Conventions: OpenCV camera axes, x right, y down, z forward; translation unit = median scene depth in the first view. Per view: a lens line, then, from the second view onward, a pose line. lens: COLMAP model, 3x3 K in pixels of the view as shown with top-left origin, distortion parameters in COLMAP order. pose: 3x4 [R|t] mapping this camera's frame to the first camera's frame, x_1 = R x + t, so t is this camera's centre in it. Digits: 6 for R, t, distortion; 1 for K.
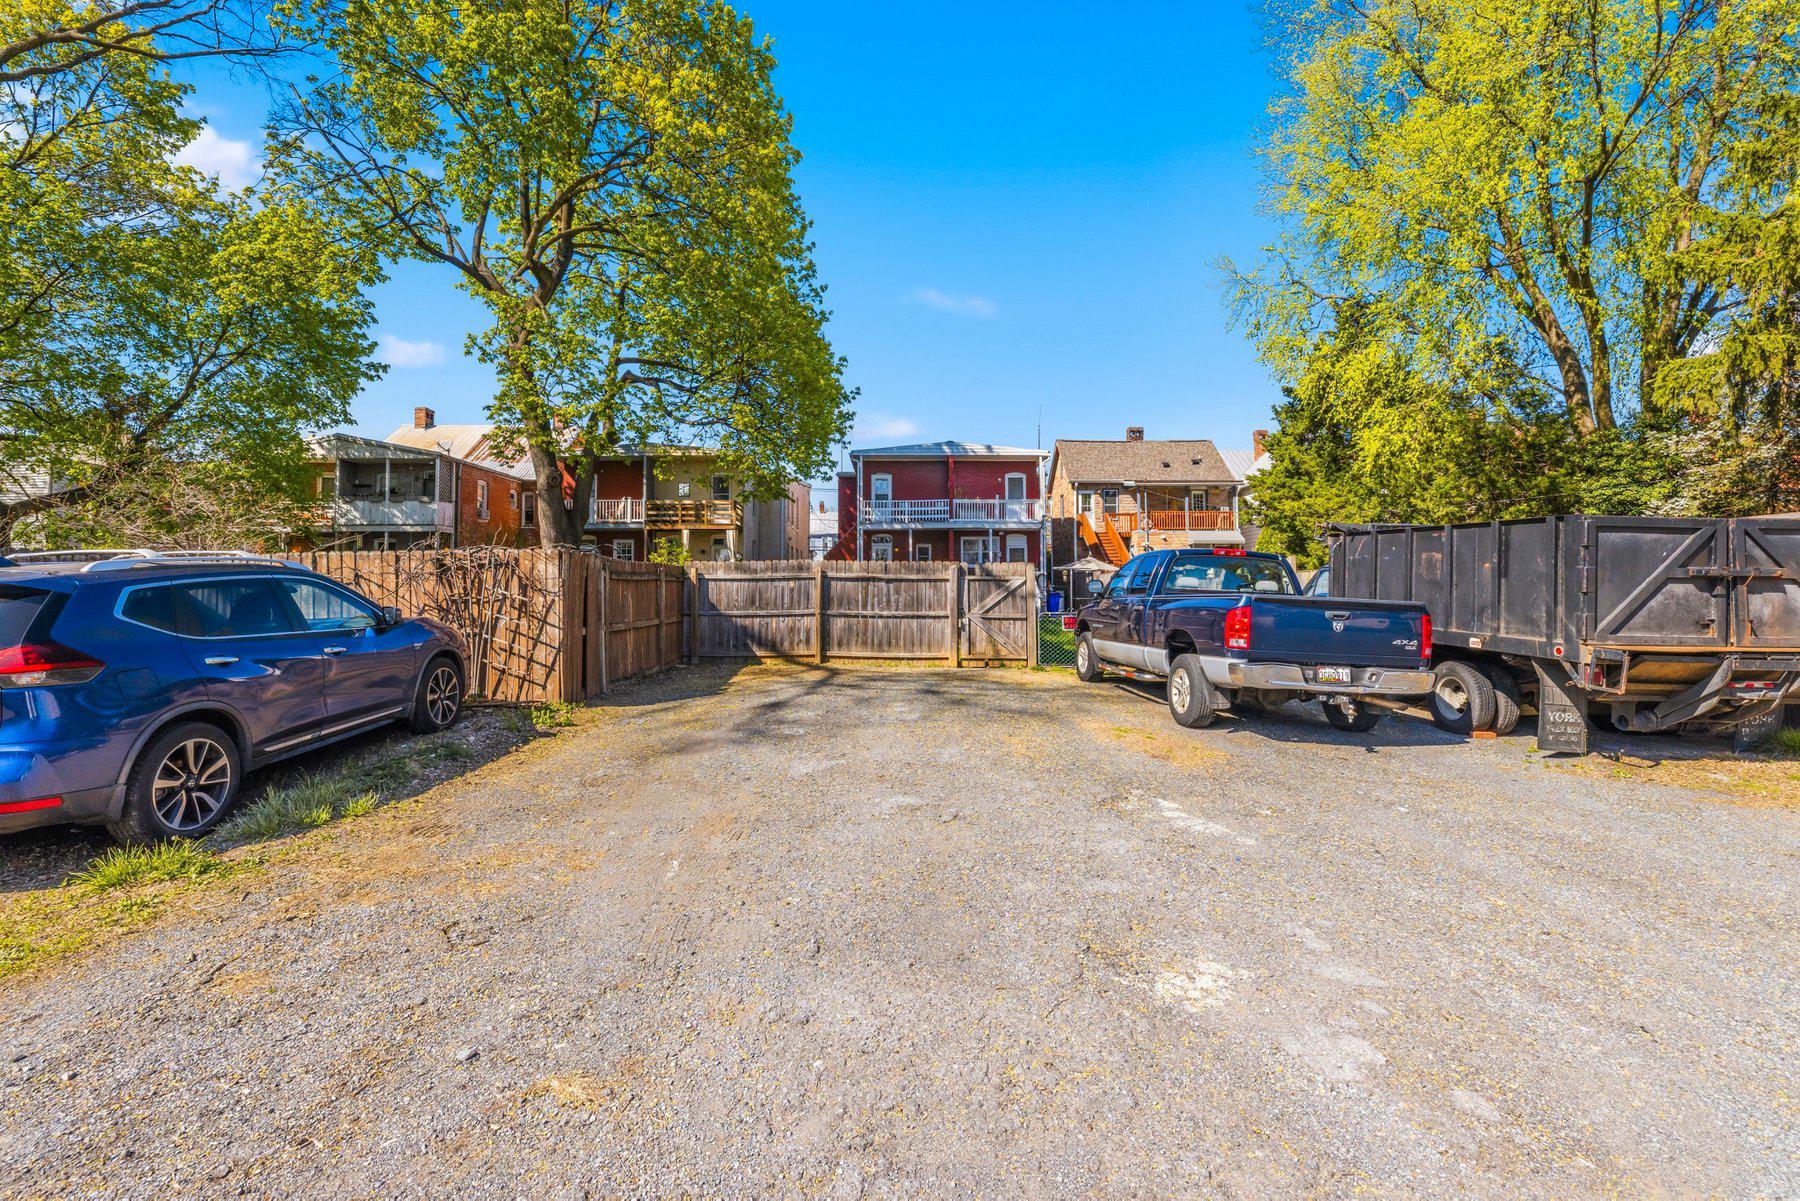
lens RADIAL K [[758.0, 0, 898.6], [0, 758.0, 598.4], [0, 0, 1]] dist [-0.000098, 0.001164]
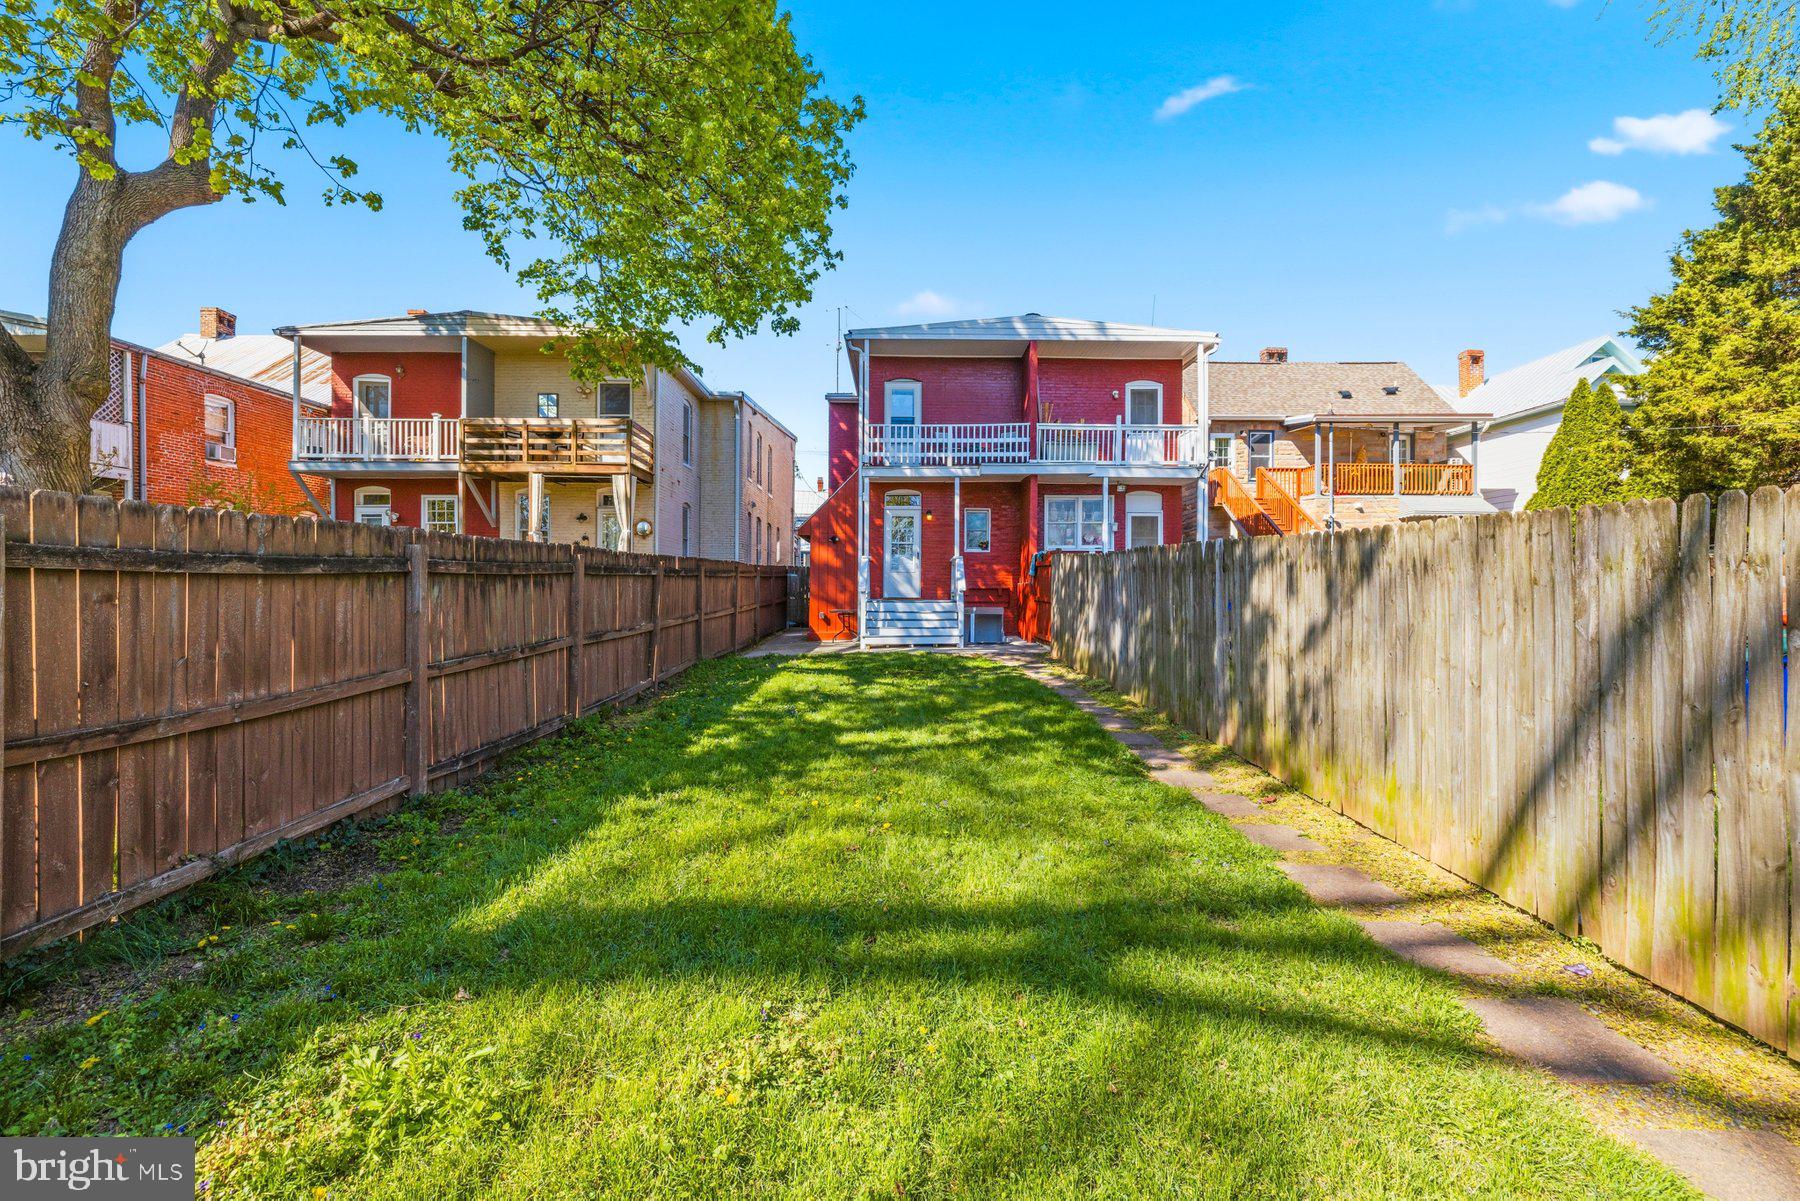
lens RADIAL K [[758.0, 0, 901.0], [0, 758.0, 589.1], [0, 0, 1]] dist [-0.000098, 0.001164]
pose [[0.999858, 0.007628, -0.015058, -0.014369], [-0.007640, 0.999971, -0.000743, -0.010682], [0.015052, 0.000858, 0.999886, 0.446272]]
